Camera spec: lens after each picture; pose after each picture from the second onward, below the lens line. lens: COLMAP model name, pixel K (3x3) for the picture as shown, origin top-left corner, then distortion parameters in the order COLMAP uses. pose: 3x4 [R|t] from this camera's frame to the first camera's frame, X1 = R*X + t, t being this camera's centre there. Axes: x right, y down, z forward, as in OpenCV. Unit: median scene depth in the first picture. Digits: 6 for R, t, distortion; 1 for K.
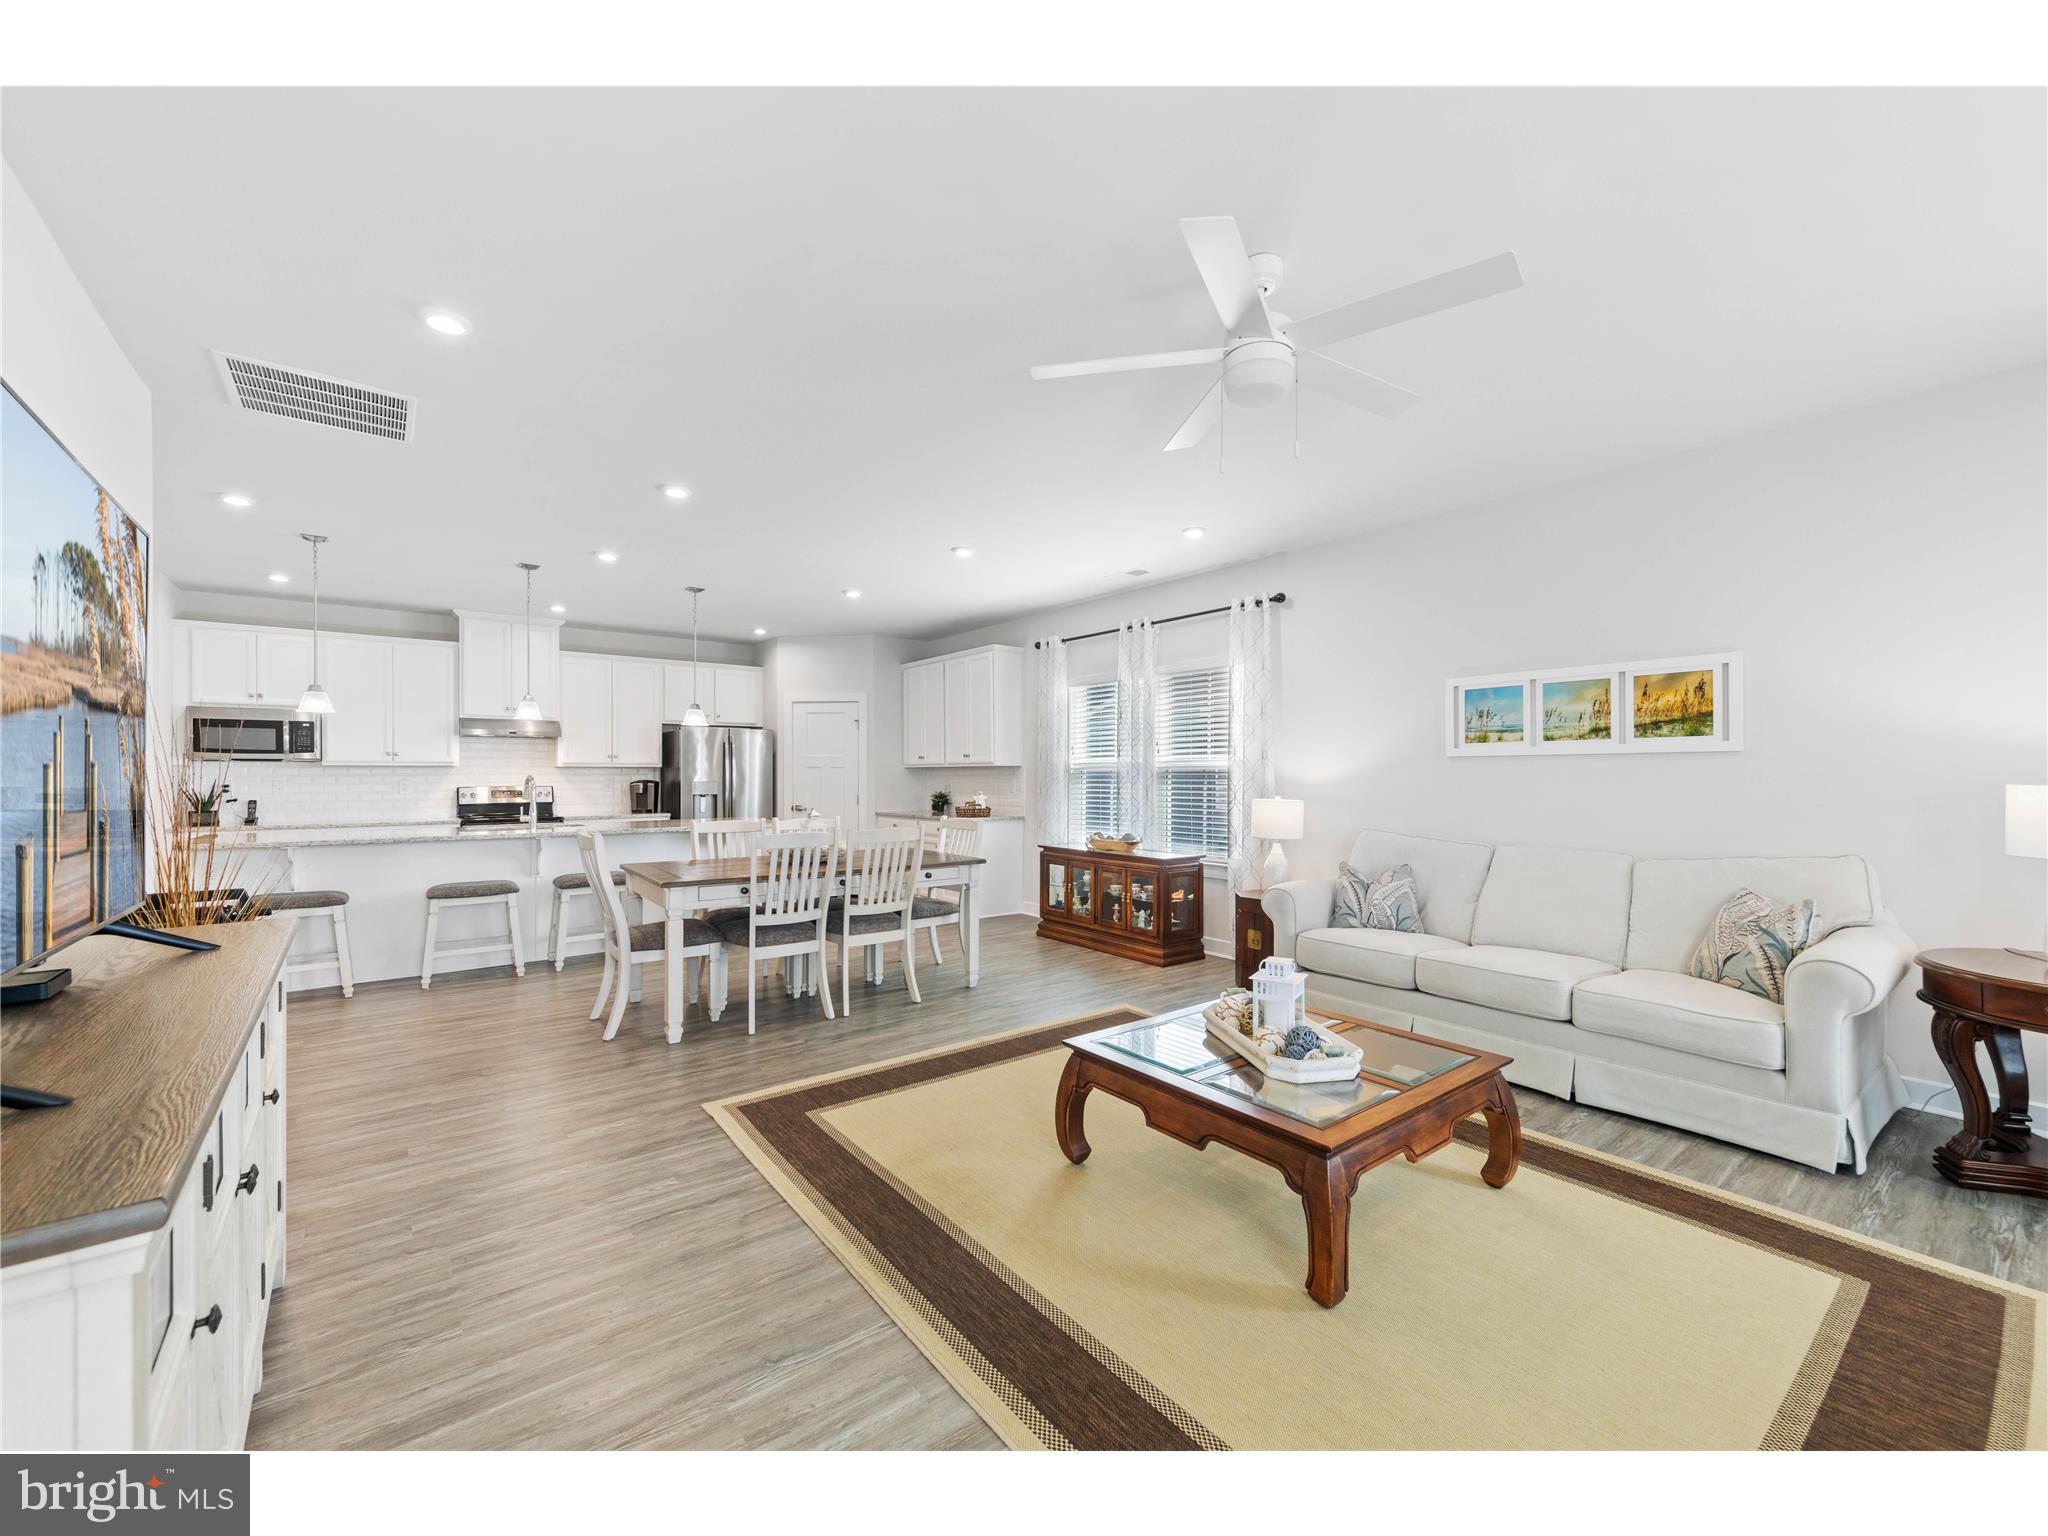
lens RADIAL K [[809.2, 0, 1040.0], [0, 809.2, 776.2], [0, 0, 1]] dist [0.001212, 0.000186]
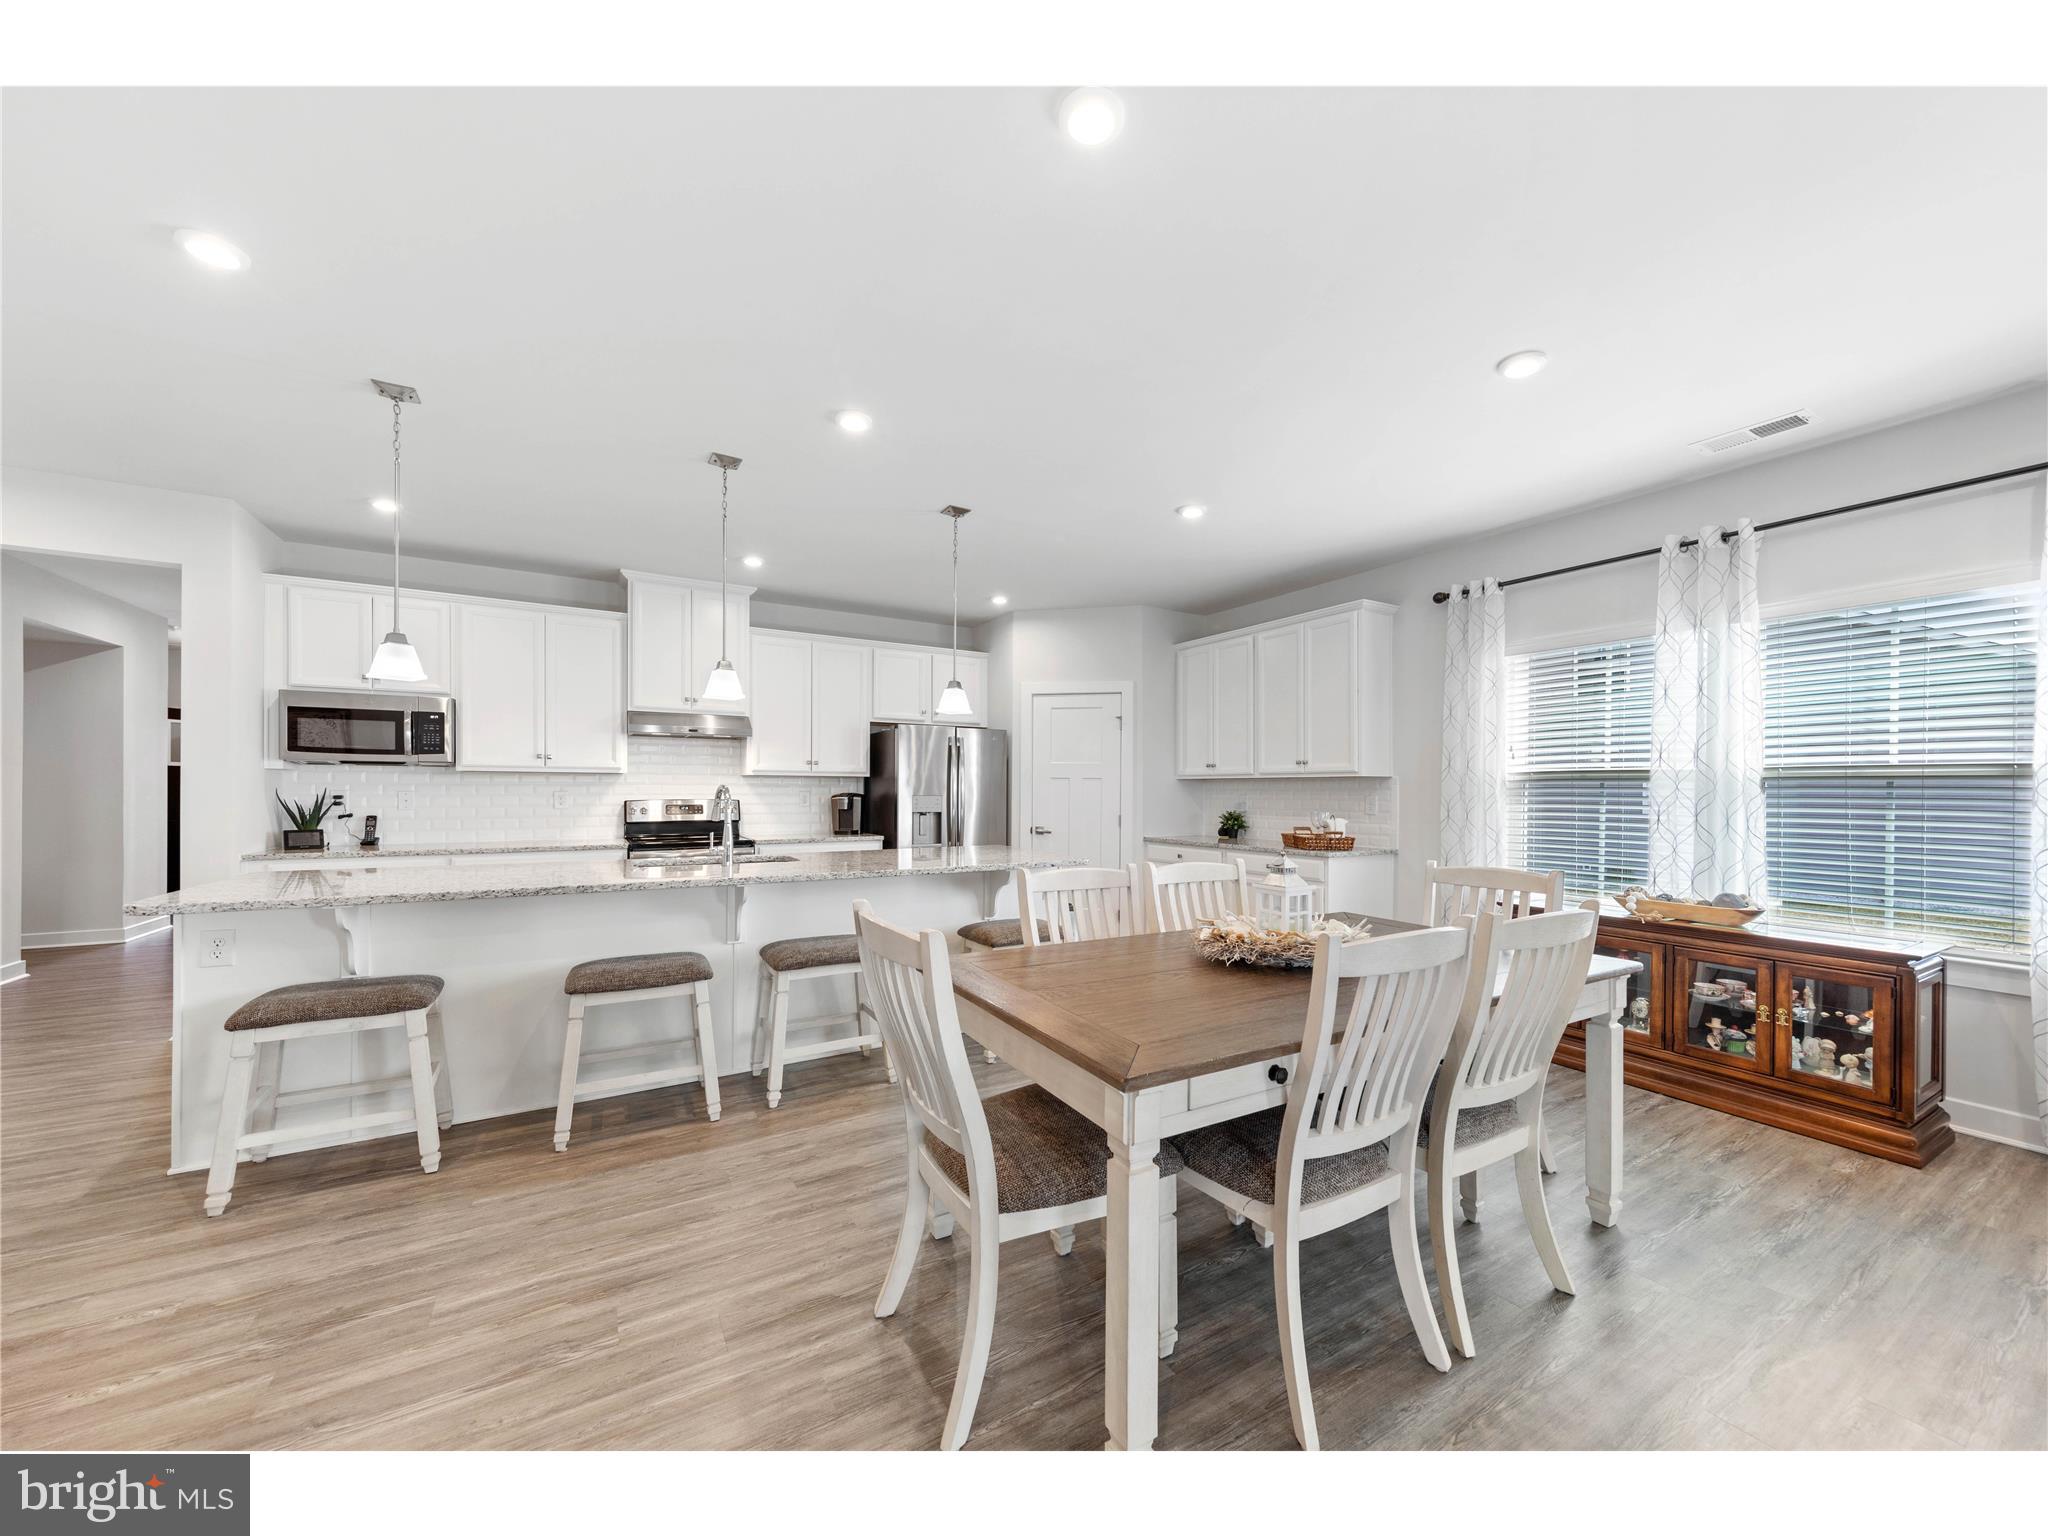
lens RADIAL K [[789.9, 0, 1104.5], [0, 789.9, 791.3], [0, 0, 1]] dist [-0.001053, -0.000067]
pose [[0.996424, 0.007131, -0.084193, -0.208264], [-0.007126, 0.999975, 0.000362, 0.001275], [0.084194, 0.000240, 0.996449, 0.300651]]
